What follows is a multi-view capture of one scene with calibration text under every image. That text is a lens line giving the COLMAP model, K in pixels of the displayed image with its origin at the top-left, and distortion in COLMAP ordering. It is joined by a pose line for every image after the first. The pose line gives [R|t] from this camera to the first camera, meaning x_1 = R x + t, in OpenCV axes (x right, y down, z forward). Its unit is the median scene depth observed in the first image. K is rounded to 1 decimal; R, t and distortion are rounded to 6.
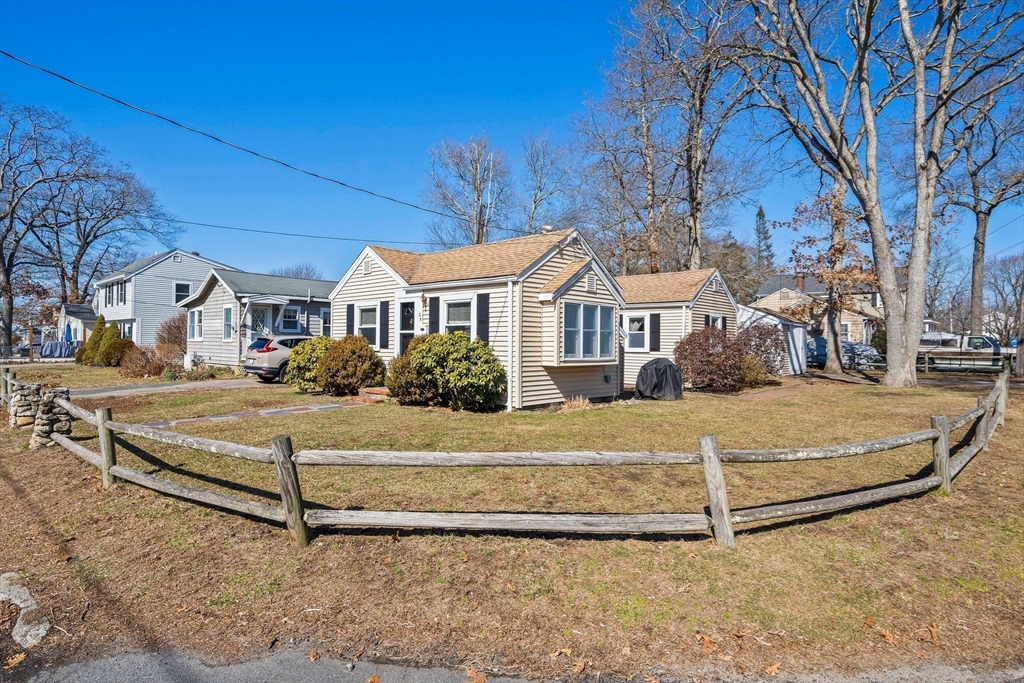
lens RADIAL K [[502.4, 0, 545.2], [0, 502.4, 334.8], [0, 0, 1]] dist [0.017404, 0.000137]
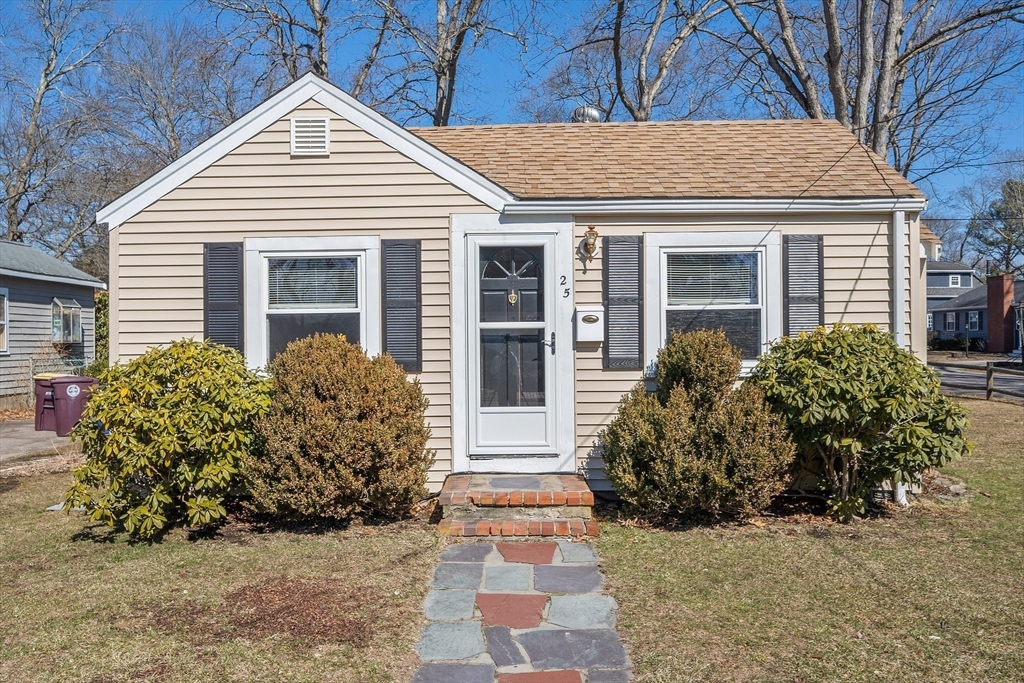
lens RADIAL K [[779.1, 0, 511.6], [0, 779.1, 340.5], [0, 0, 1]] dist [0.006850, -0.000093]
pose [[0.784894, -0.009853, 0.619552, -0.646235], [0.006426, 0.999949, 0.007762, 0.000831], [-0.619597, -0.002111, 0.784918, 0.558643]]
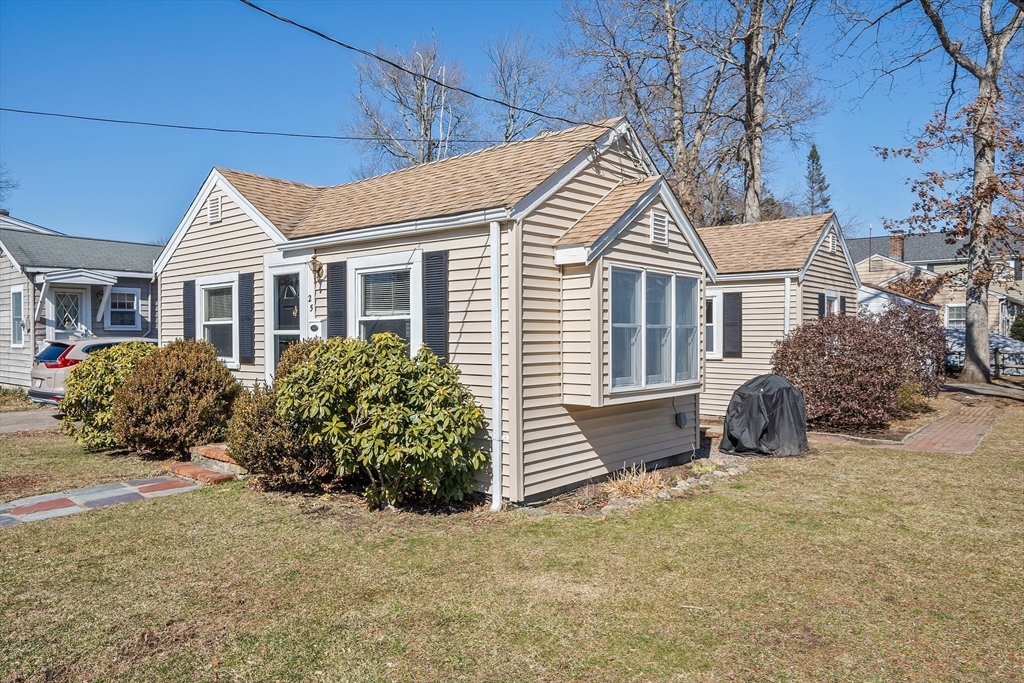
lens RADIAL K [[681.3, 0, 508.8], [0, 681.3, 338.3], [0, 0, 1]] dist [0.010784, 0.002966]
pose [[0.999821, -0.011219, -0.015256, -0.040651], [0.011503, 0.999760, 0.018658, -0.010642], [0.015043, -0.018830, 0.999710, 0.320831]]
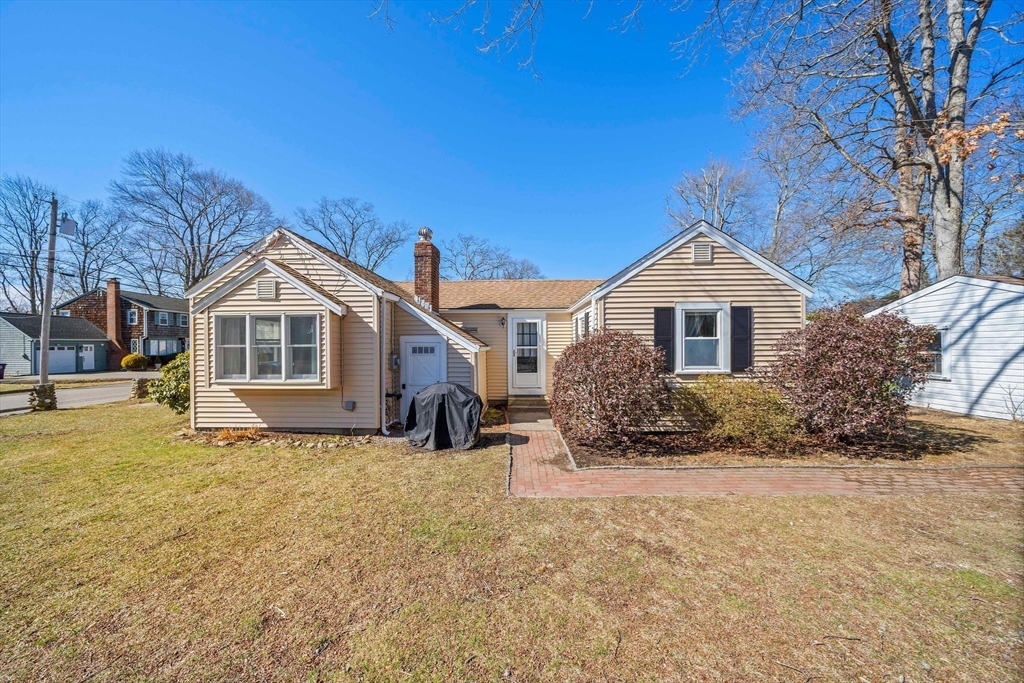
lens RADIAL K [[354.5, 0, 508.1], [0, 354.5, 347.3], [0, 0, 1]] dist [-0.009739, 0.000297]
pose [[0.598501, -0.007592, -0.801086, 0.724601], [0.015681, 0.999875, 0.002240, -0.002745], [0.800968, -0.013903, 0.598545, 0.900896]]
